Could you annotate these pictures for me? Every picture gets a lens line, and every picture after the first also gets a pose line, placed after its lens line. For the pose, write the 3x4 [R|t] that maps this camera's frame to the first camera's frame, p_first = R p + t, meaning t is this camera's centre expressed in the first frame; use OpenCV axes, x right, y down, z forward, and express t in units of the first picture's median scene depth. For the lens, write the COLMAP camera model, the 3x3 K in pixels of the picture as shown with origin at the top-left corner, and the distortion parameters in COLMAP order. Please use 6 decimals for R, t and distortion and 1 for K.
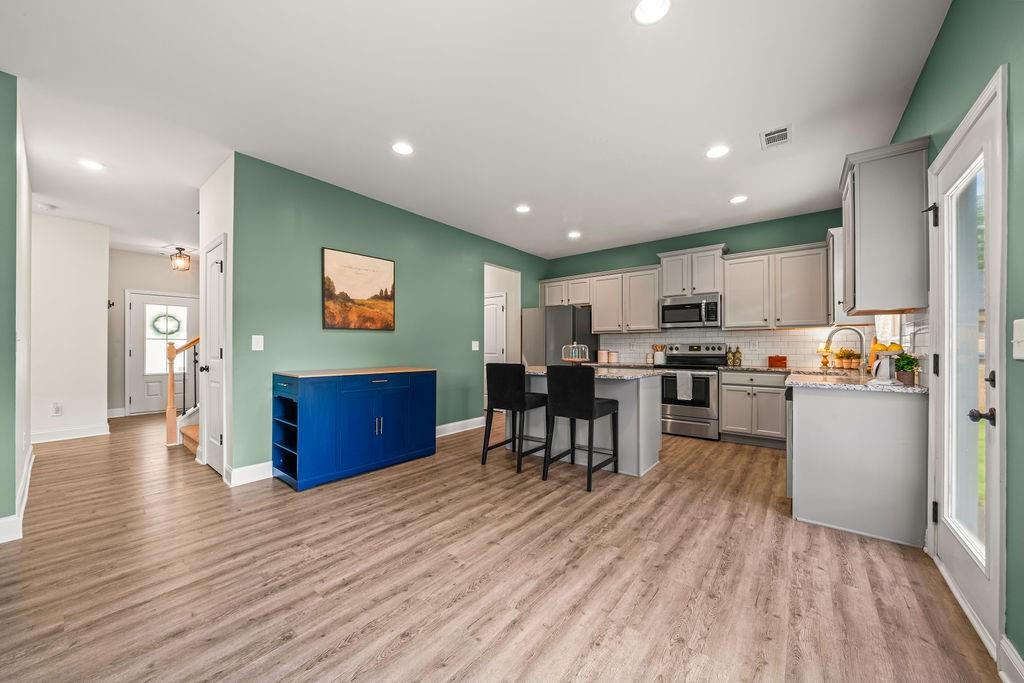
lens RADIAL K [[367.6, 0, 514.5], [0, 367.6, 347.8], [0, 0, 1]] dist [0.001728, 0.000059]
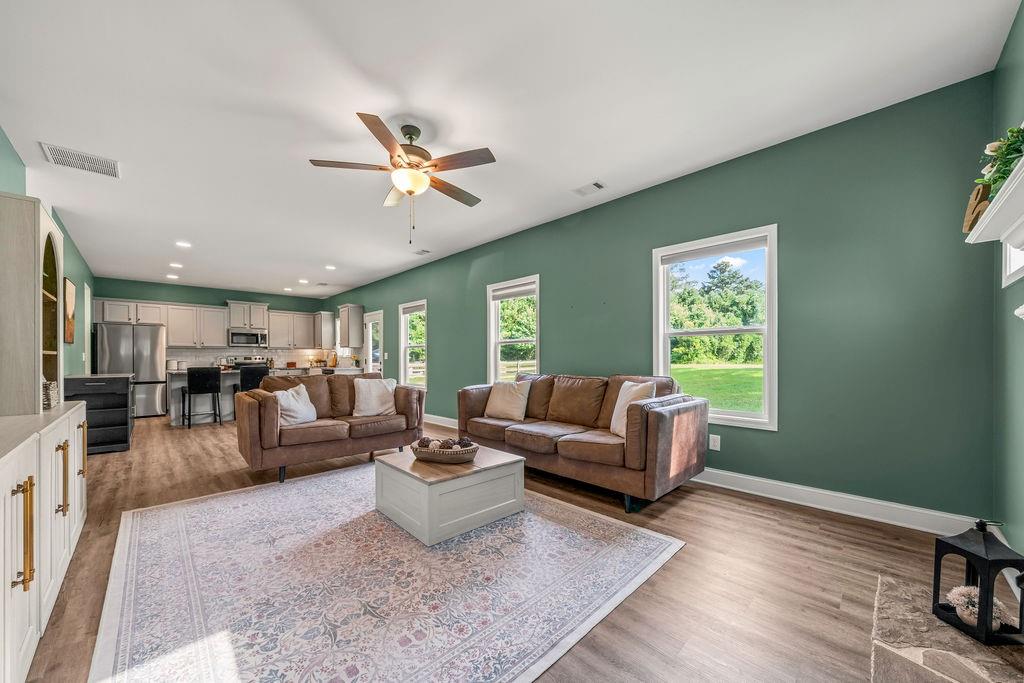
lens RADIAL K [[387.3, 0, 516.6], [0, 387.3, 351.0], [0, 0, 1]] dist [0.002436, 0.000090]
pose [[0.127253, 0.015451, 0.991750, -1.223585], [0.004112, 0.999862, -0.016105, 0.001237], [-0.991862, 0.006127, 0.127172, -0.515589]]
